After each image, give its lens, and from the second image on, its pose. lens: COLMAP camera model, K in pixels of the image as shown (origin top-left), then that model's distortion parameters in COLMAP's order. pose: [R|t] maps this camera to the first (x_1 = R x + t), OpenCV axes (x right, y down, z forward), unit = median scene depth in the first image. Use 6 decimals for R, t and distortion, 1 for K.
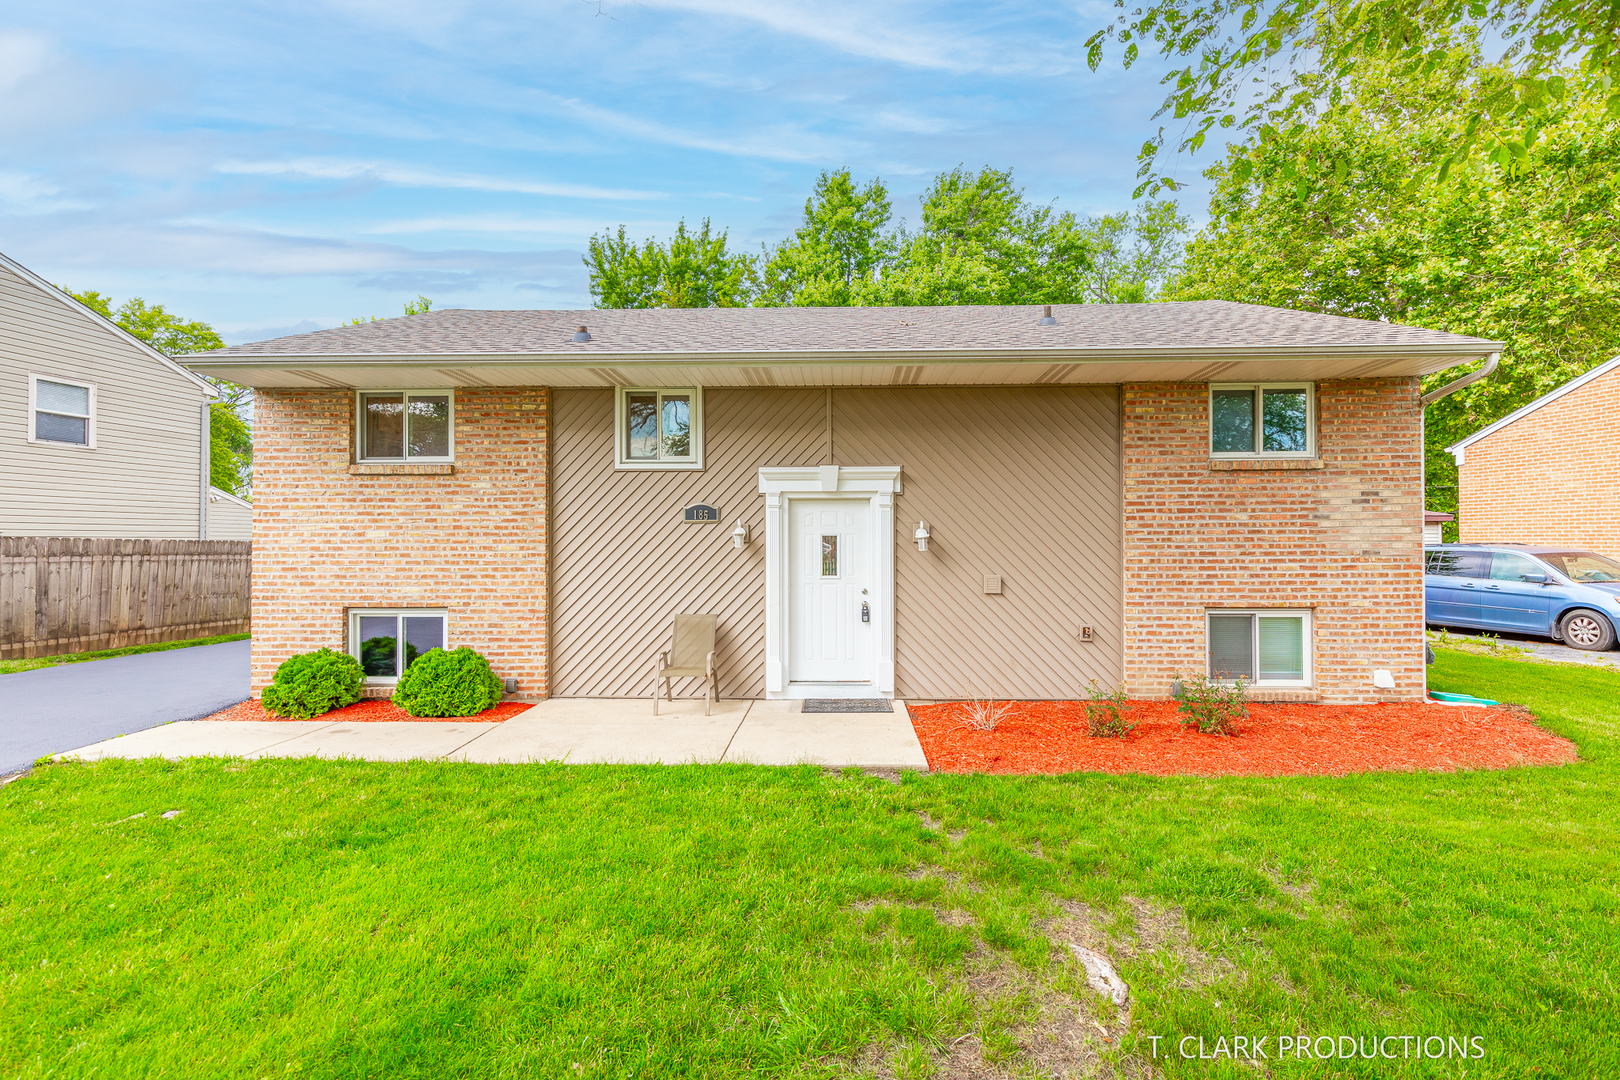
lens RADIAL K [[727.5, 0, 810.0], [0, 727.5, 532.9], [0, 0, 1]] dist [0.008509, -0.000611]
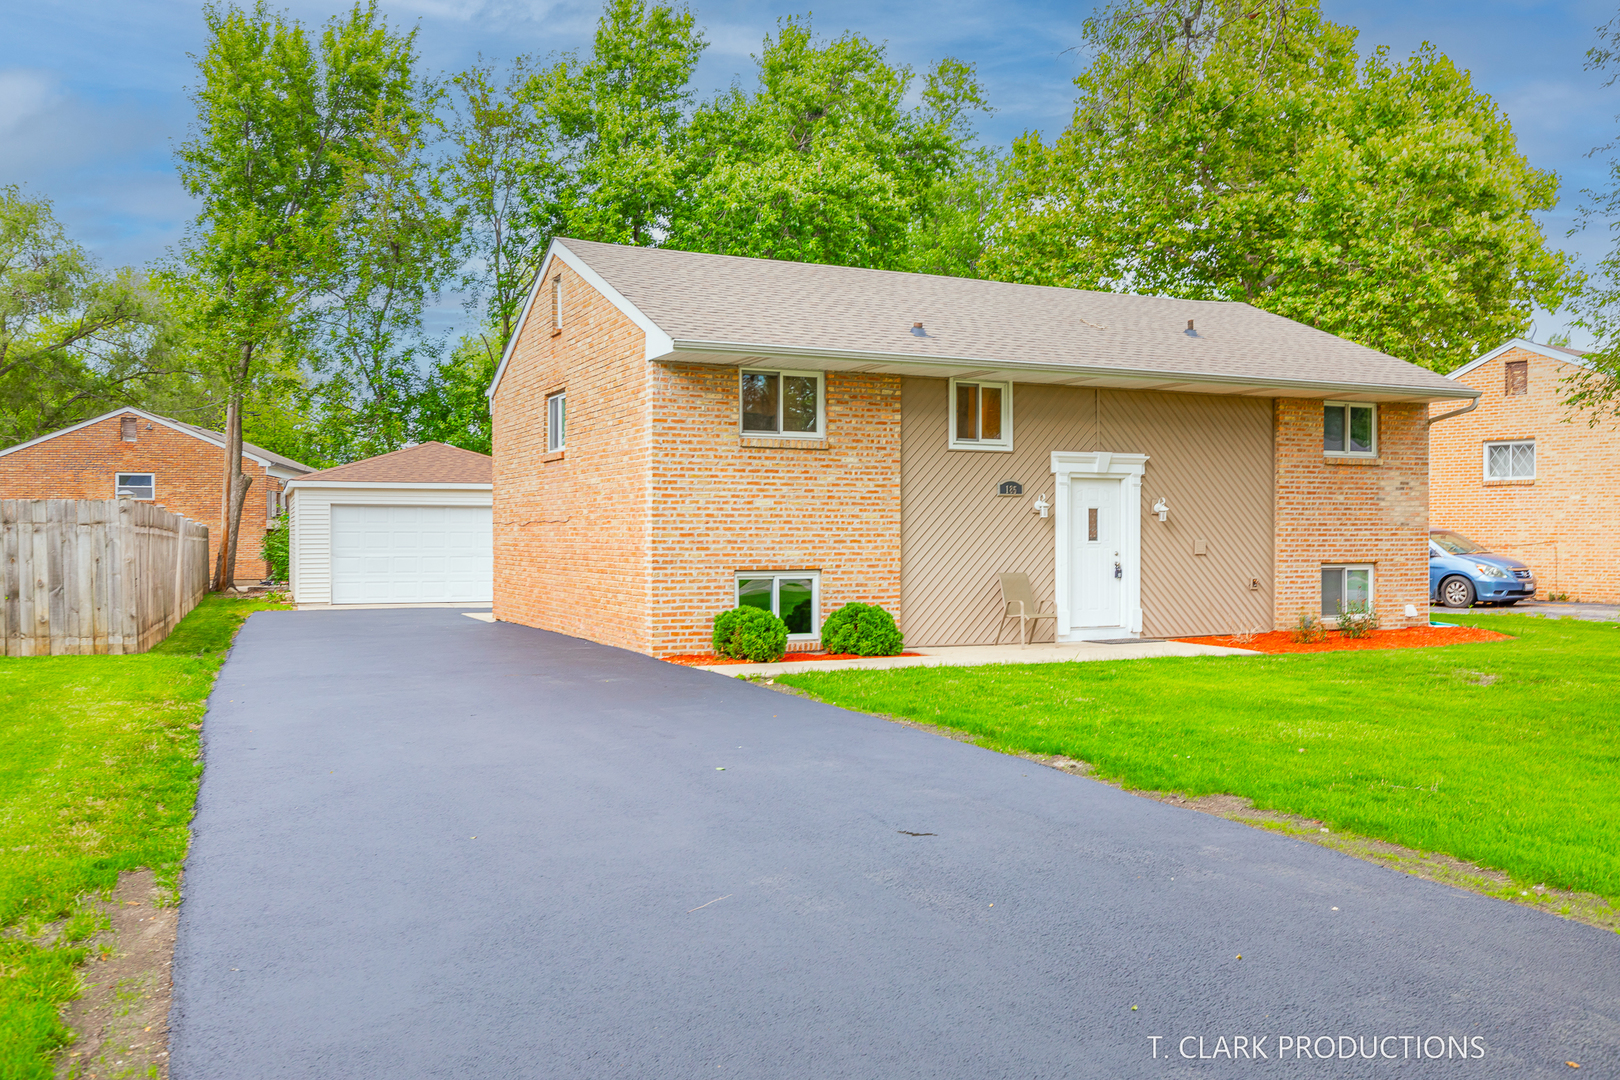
lens RADIAL K [[1370.0, 0, 813.2], [0, 1370.0, 530.5], [0, 0, 1]] dist [0.002172, 0.011731]
pose [[0.888360, 0.003459, 0.459134, -1.464178], [-0.008530, 0.999923, 0.008970, 0.024389], [-0.459068, -0.011885, 0.888322, -0.842065]]
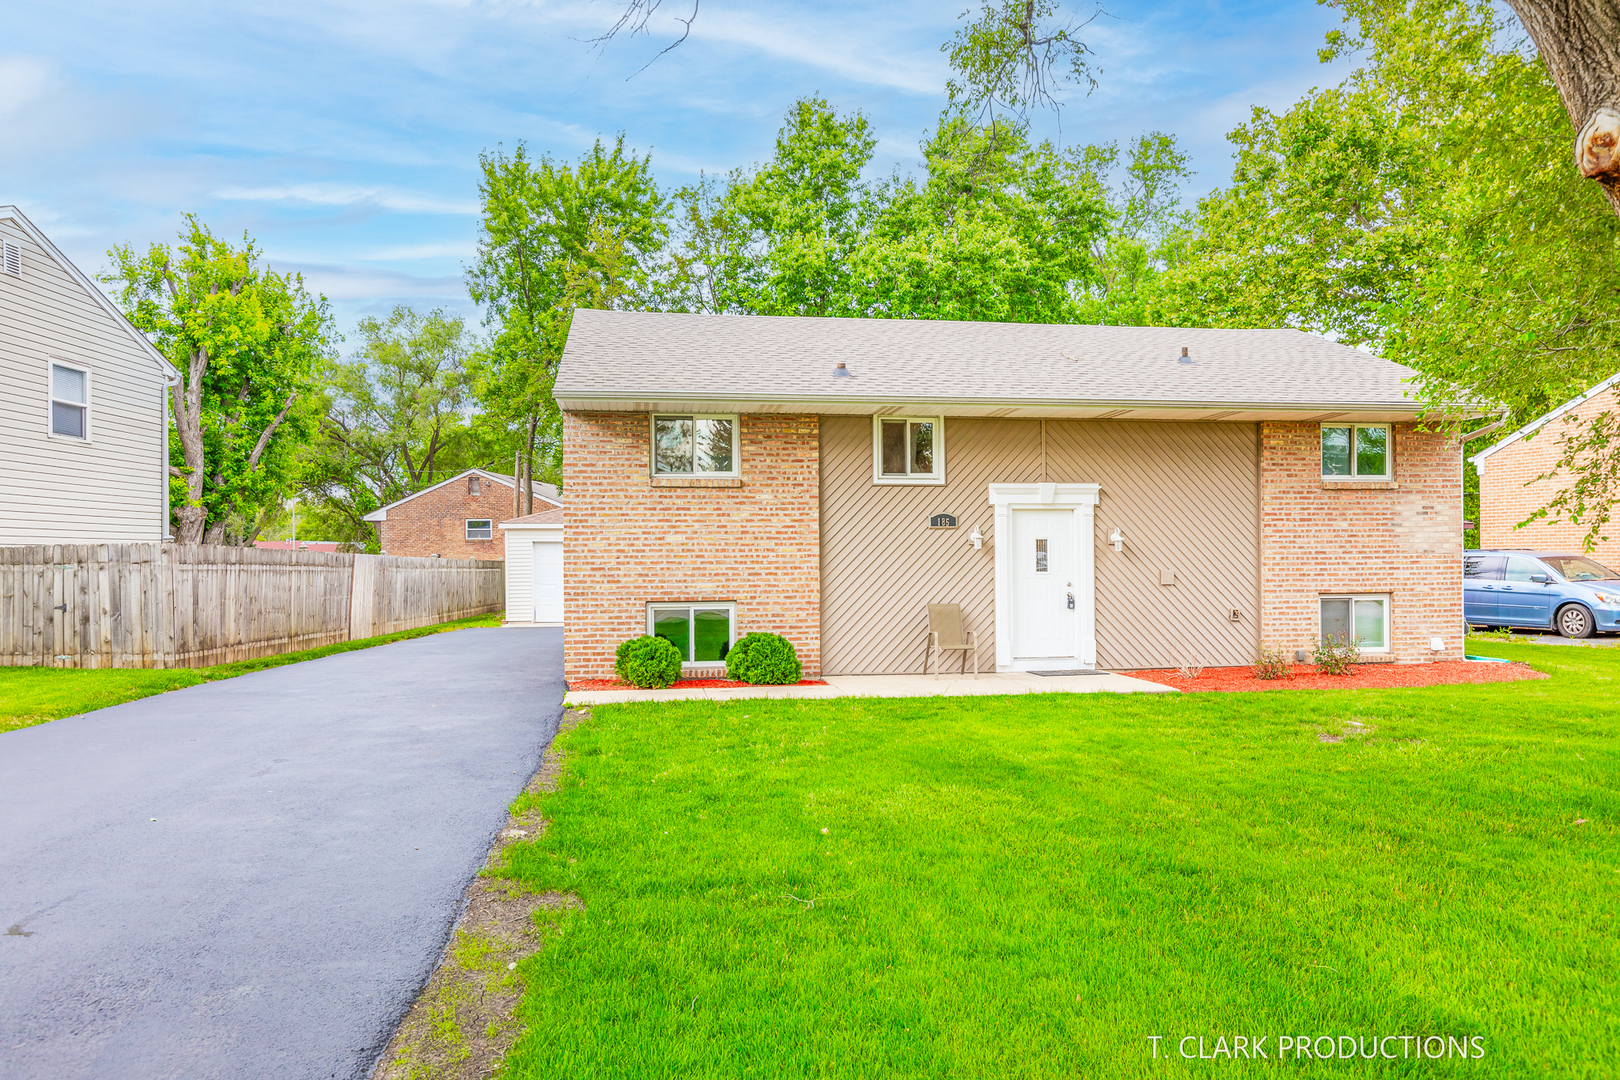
lens RADIAL K [[1109.7, 0, 803.0], [0, 1109.7, 551.4], [0, 0, 1]] dist [-0.002750, 0.000479]
pose [[0.983501, -0.002983, 0.180881, -0.713967], [0.002226, 0.999988, 0.004387, 0.015363], [-0.180892, -0.003912, 0.983495, -0.776520]]
